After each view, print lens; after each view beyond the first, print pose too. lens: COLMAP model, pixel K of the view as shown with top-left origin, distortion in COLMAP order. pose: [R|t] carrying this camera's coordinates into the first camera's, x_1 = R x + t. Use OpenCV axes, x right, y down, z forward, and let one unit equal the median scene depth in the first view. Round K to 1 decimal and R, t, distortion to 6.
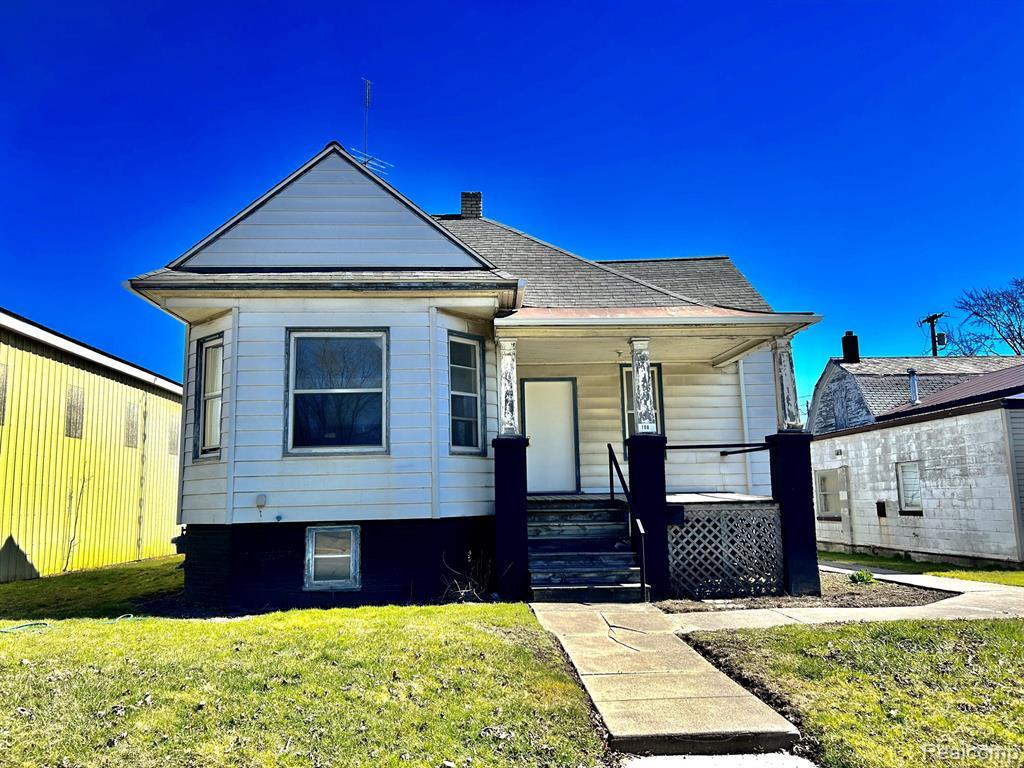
lens RADIAL K [[767.3, 0, 509.6], [0, 767.3, 385.1], [0, 0, 1]] dist [0.037239, -0.022206]
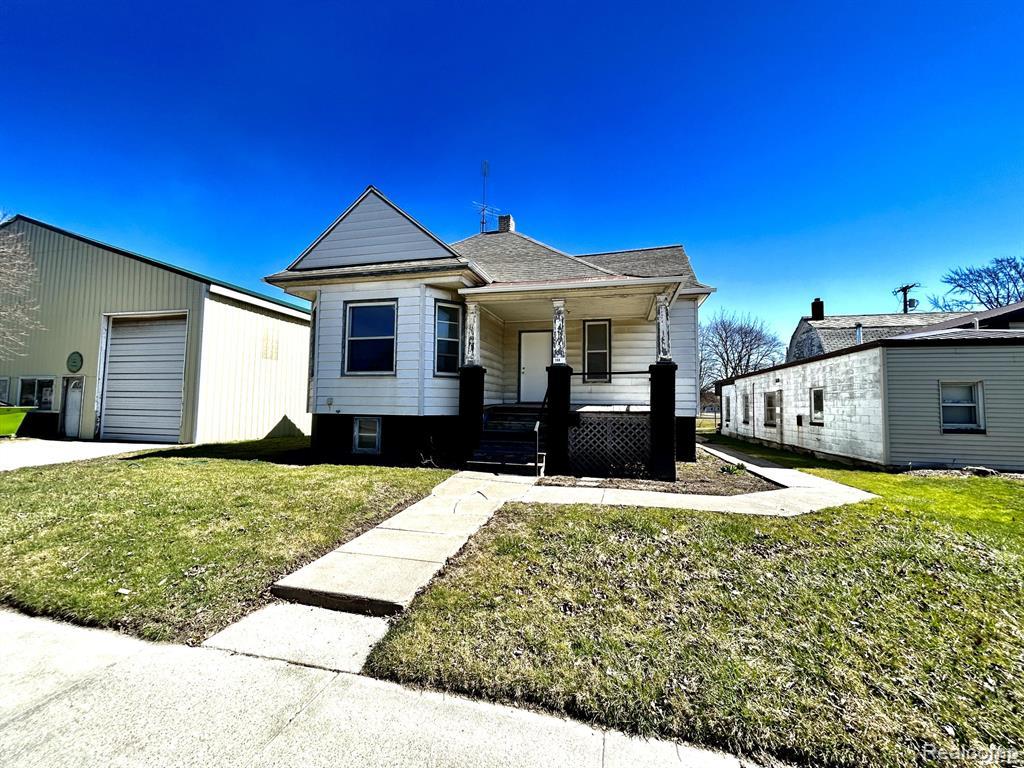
lens RADIAL K [[413.4, 0, 513.5], [0, 413.4, 384.5], [0, 0, 1]] dist [0.000828, -0.000248]
pose [[0.957003, 0.017253, -0.289564, 0.319304], [0.011800, 0.995088, 0.098289, 0.022242], [0.289837, -0.097480, 0.952099, 0.212086]]
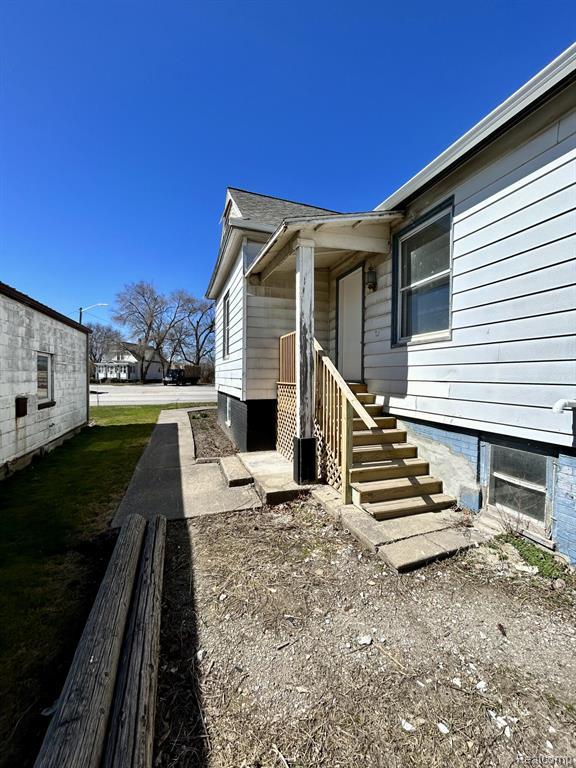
lens RADIAL K [[310.0, 0, 289.2], [0, 310.0, 384.3], [0, 0, 1]] dist [0.000828, -0.000248]
pose [[-0.956009, 0.018326, -0.292763, 0.515348], [0.054929, 0.991576, -0.117300, 0.306112], [0.288148, -0.128222, -0.948963, 2.218880]]
